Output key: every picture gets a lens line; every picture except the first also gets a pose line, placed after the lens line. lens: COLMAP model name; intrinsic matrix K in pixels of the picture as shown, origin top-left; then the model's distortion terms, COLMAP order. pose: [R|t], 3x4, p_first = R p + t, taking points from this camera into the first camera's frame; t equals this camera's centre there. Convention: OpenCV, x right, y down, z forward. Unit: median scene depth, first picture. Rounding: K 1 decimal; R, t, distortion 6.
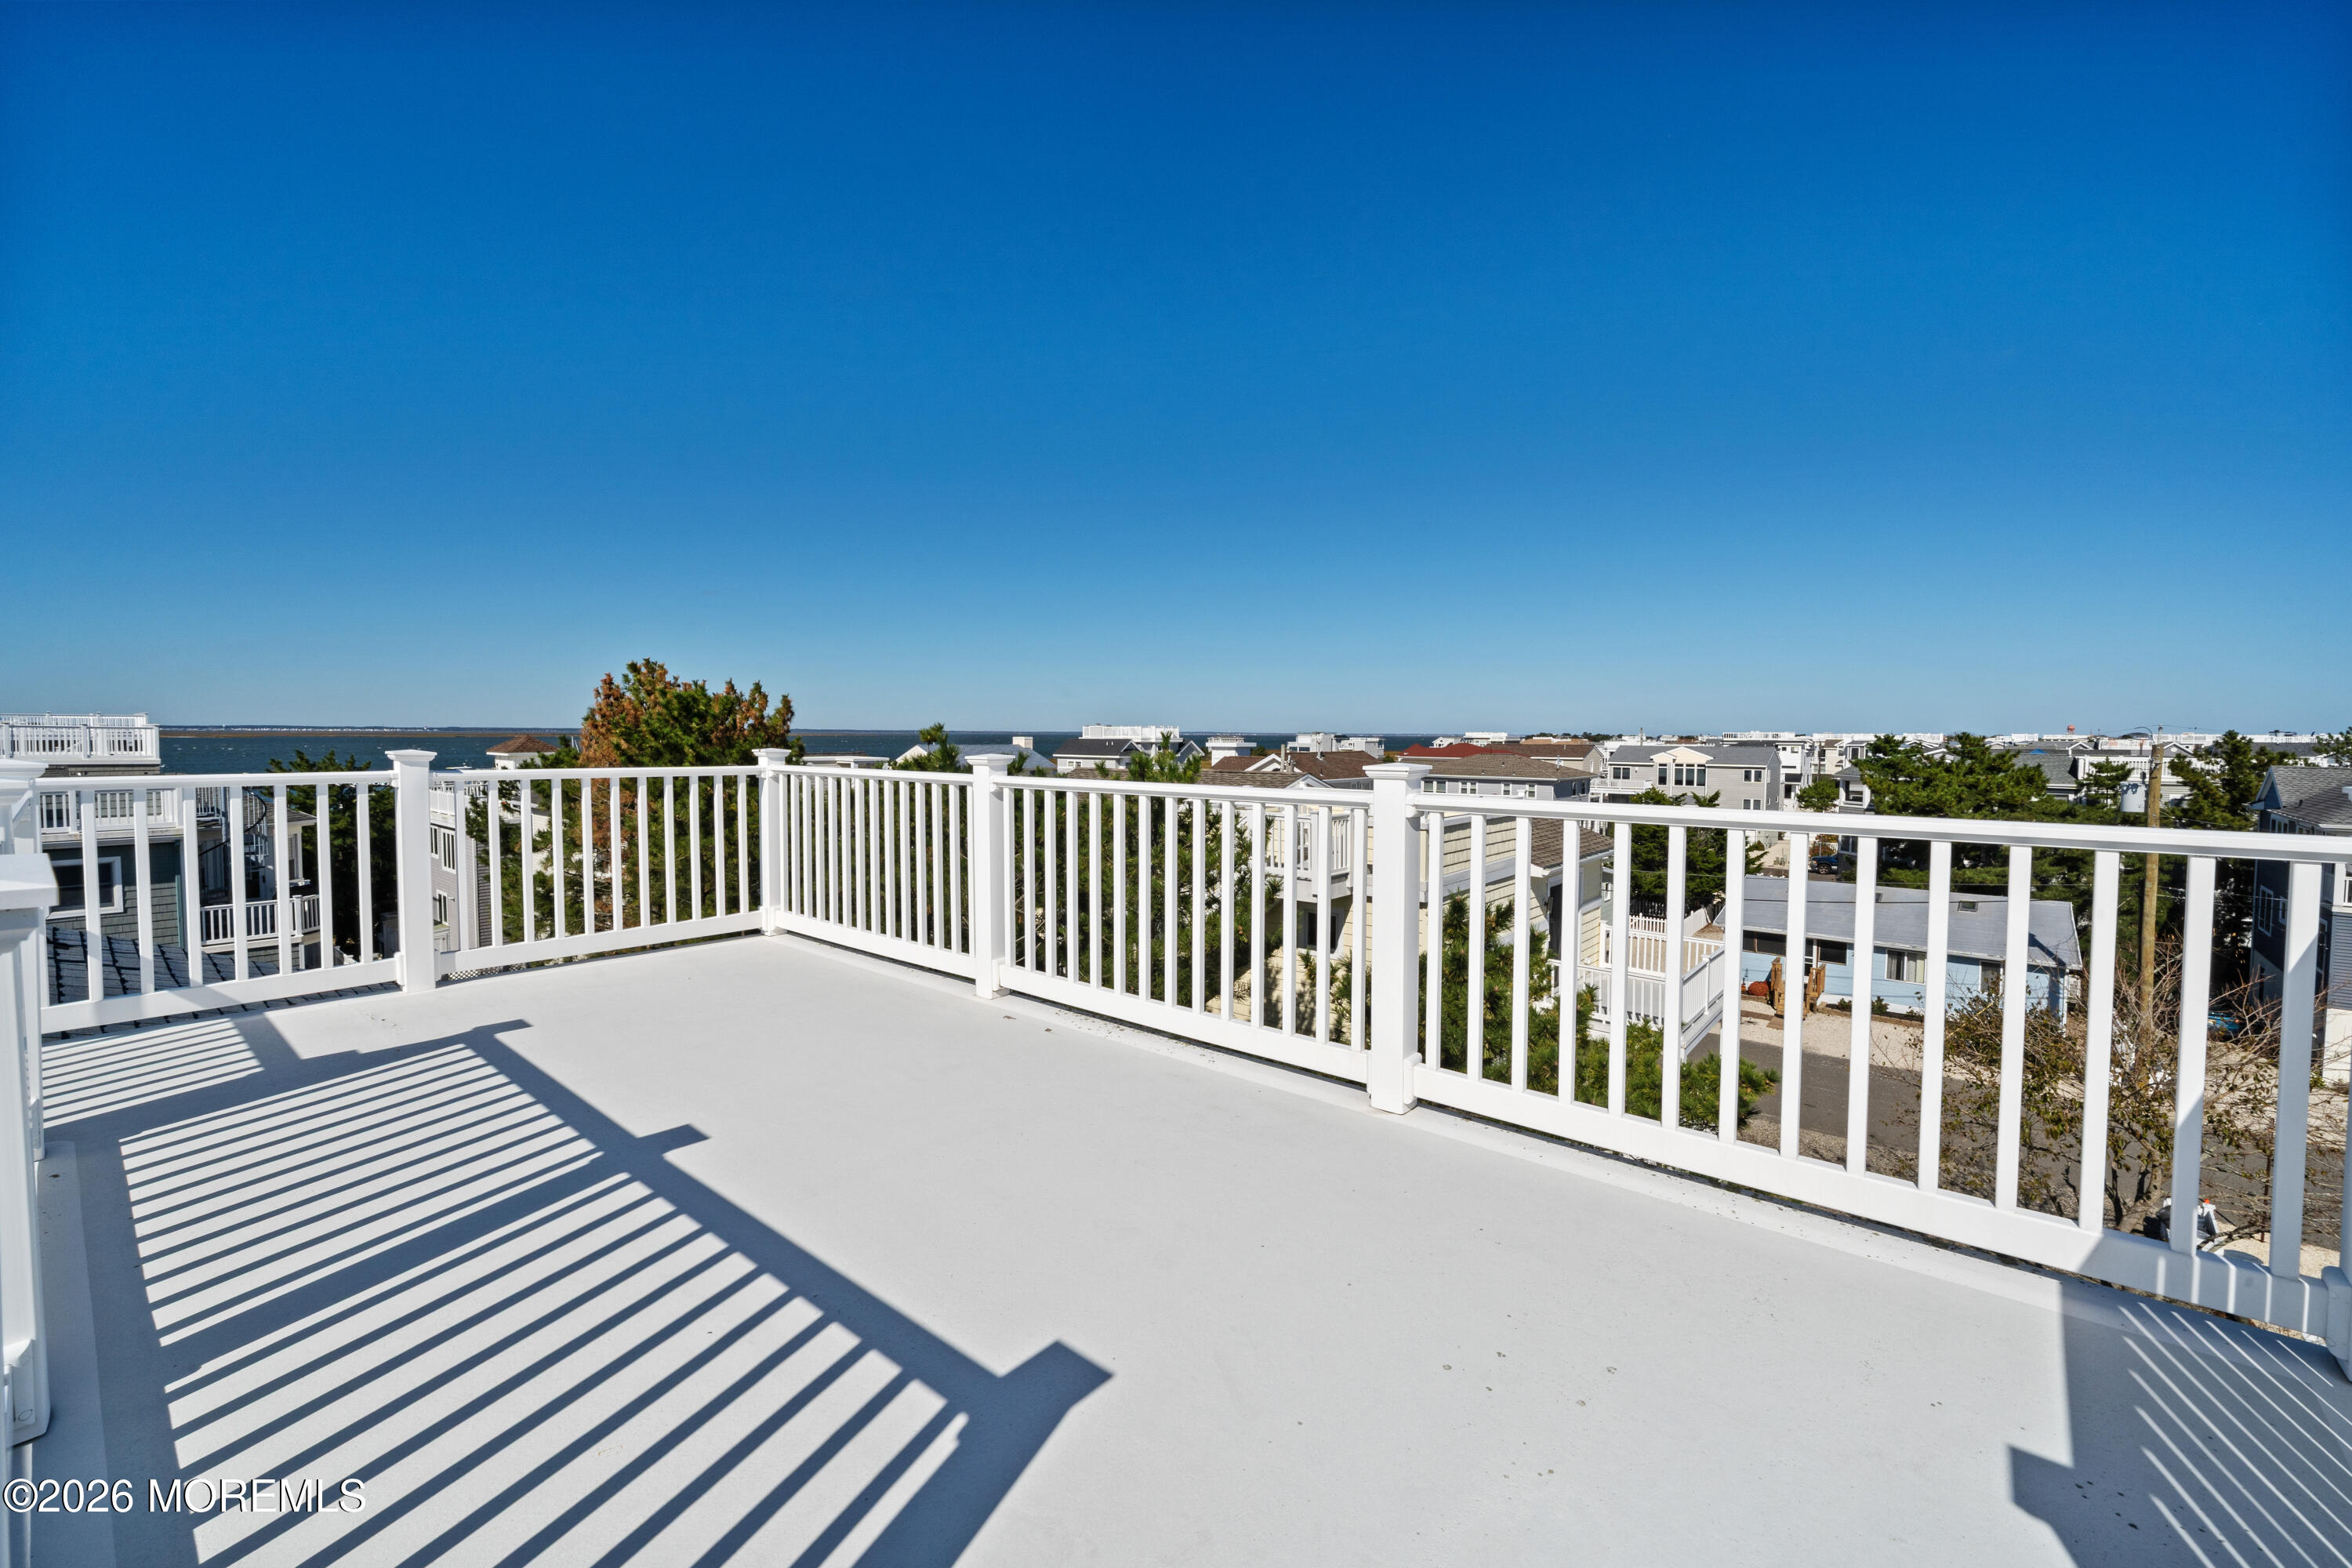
lens RADIAL K [[971.2, 0, 1167.4], [0, 971.2, 747.9], [0, 0, 1]] dist [0.020111, 0.000177]
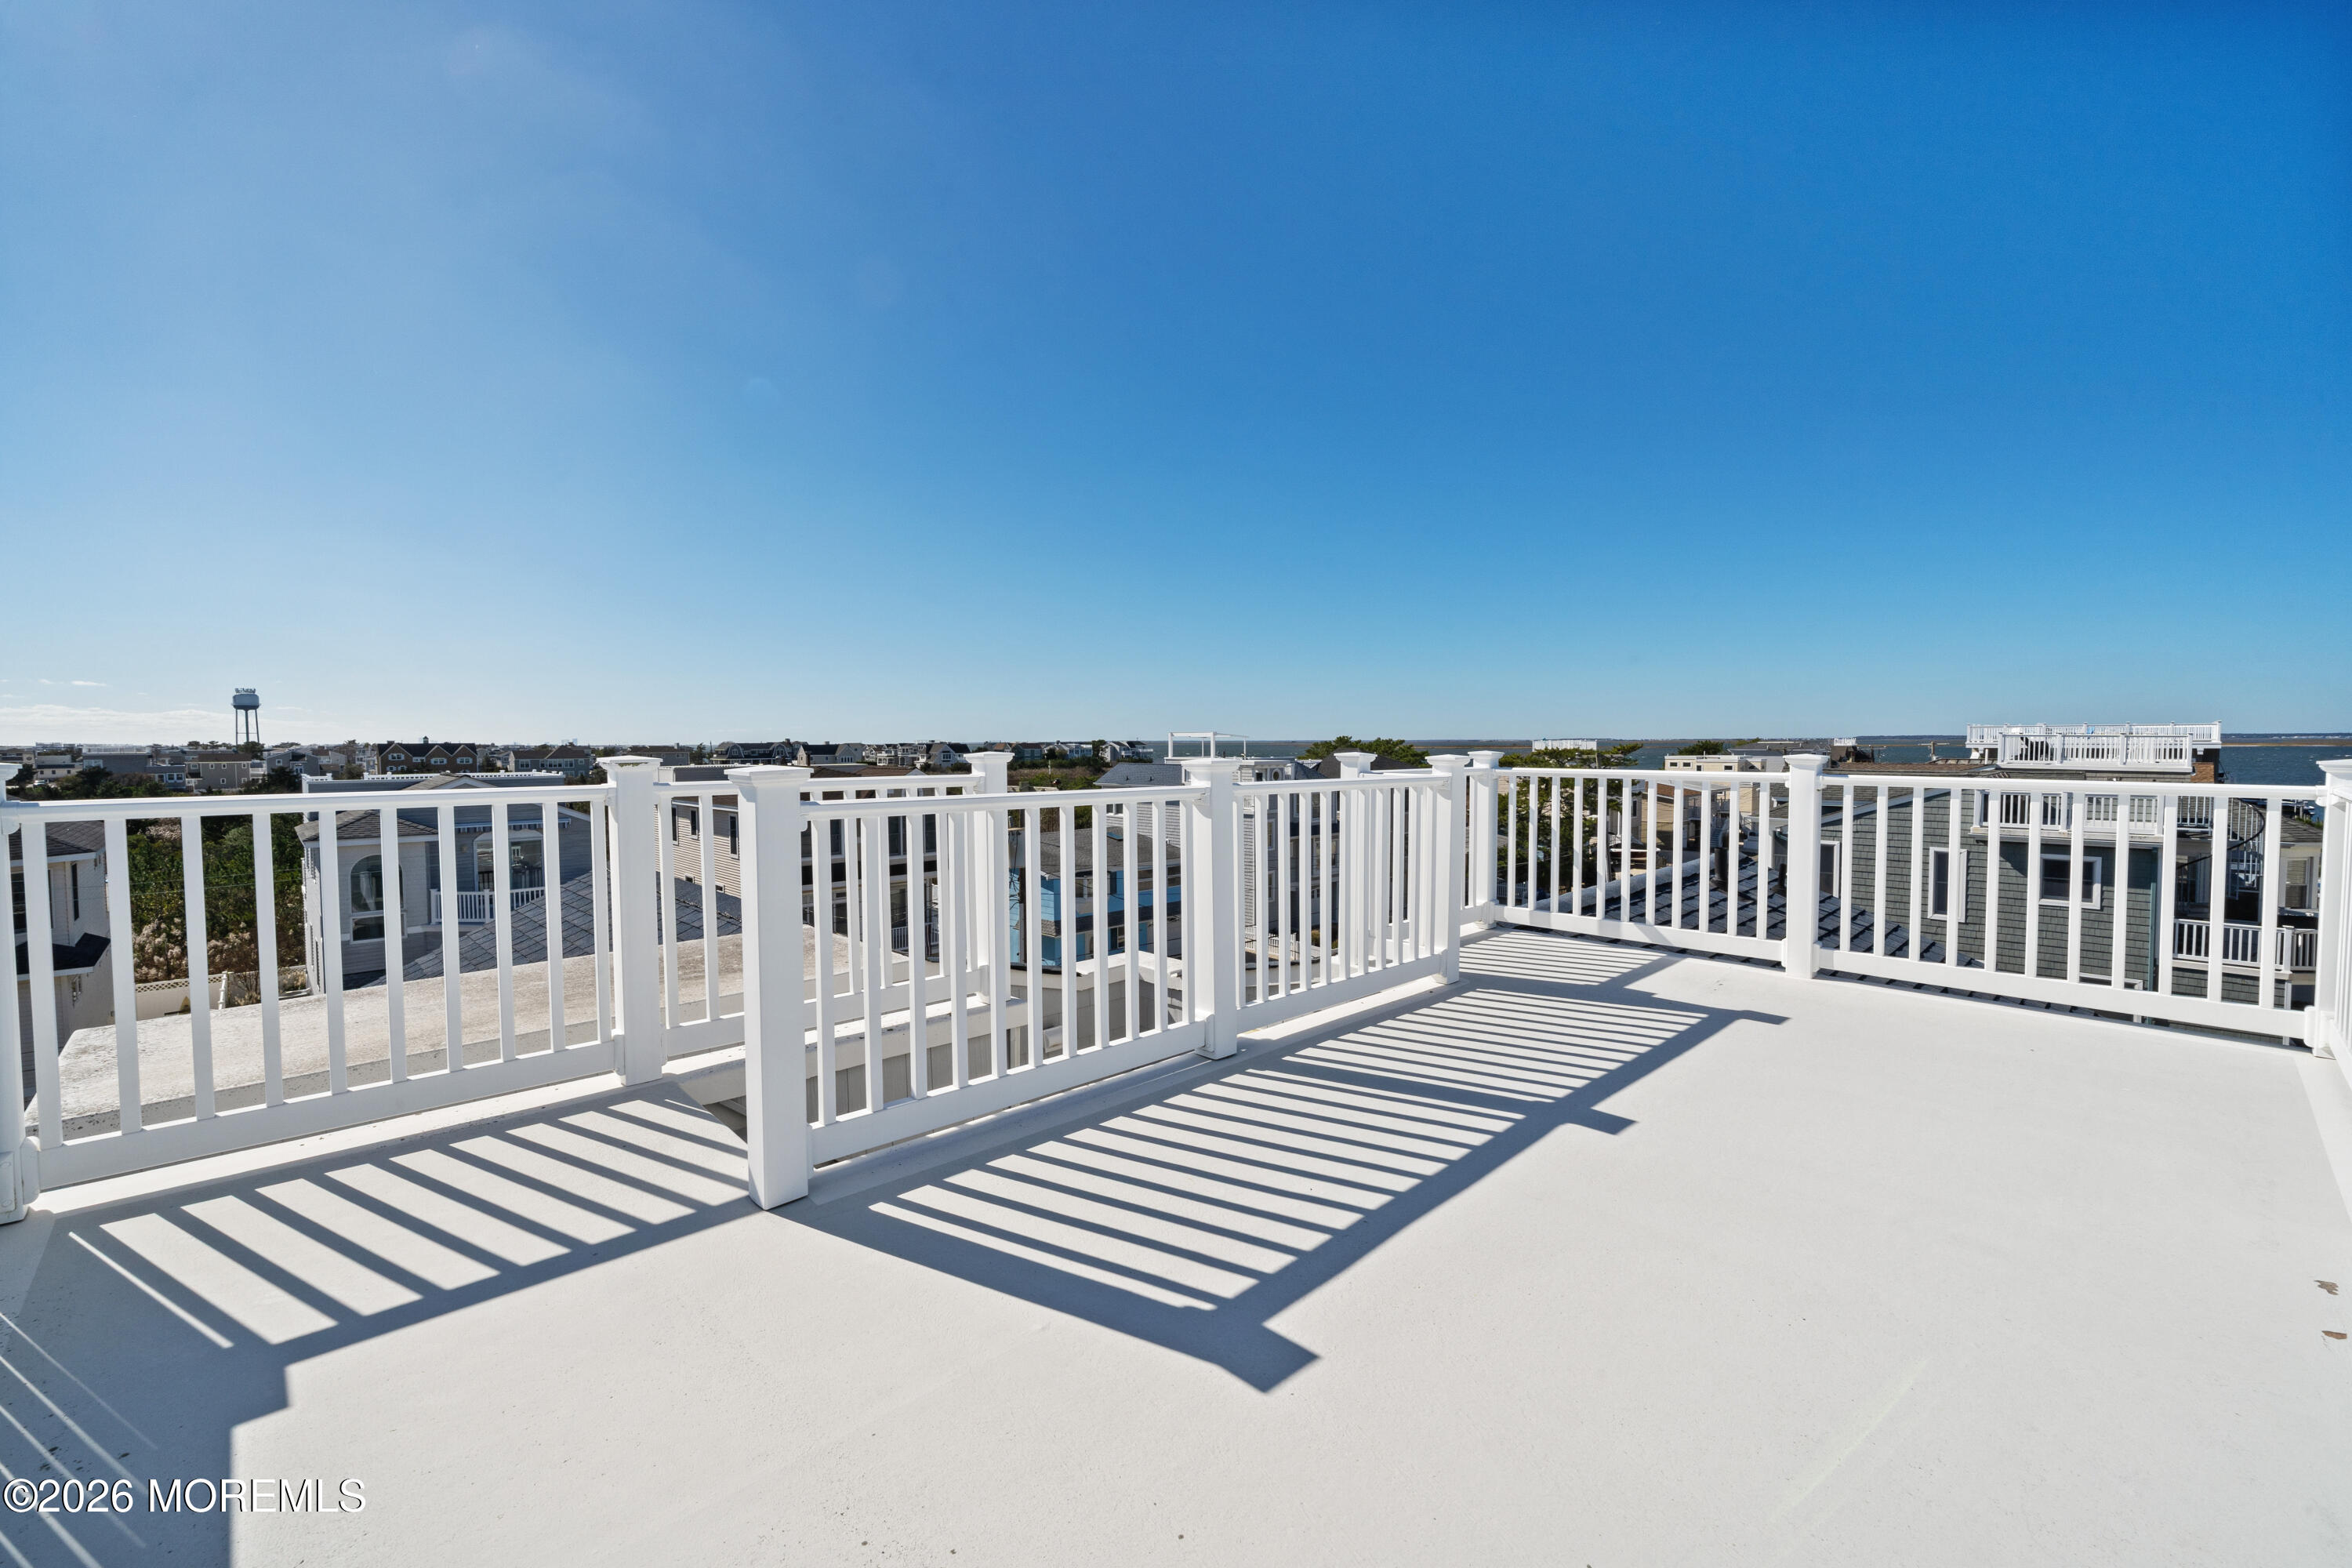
lens RADIAL K [[971.2, 0, 1167.4], [0, 971.2, 747.9], [0, 0, 1]] dist [0.020111, 0.000177]
pose [[-0.095227, -0.000671, -0.995455, 0.096686], [-0.008055, 0.999968, 0.000096, 0.000085], [0.995423, 0.008028, -0.095229, 0.103890]]
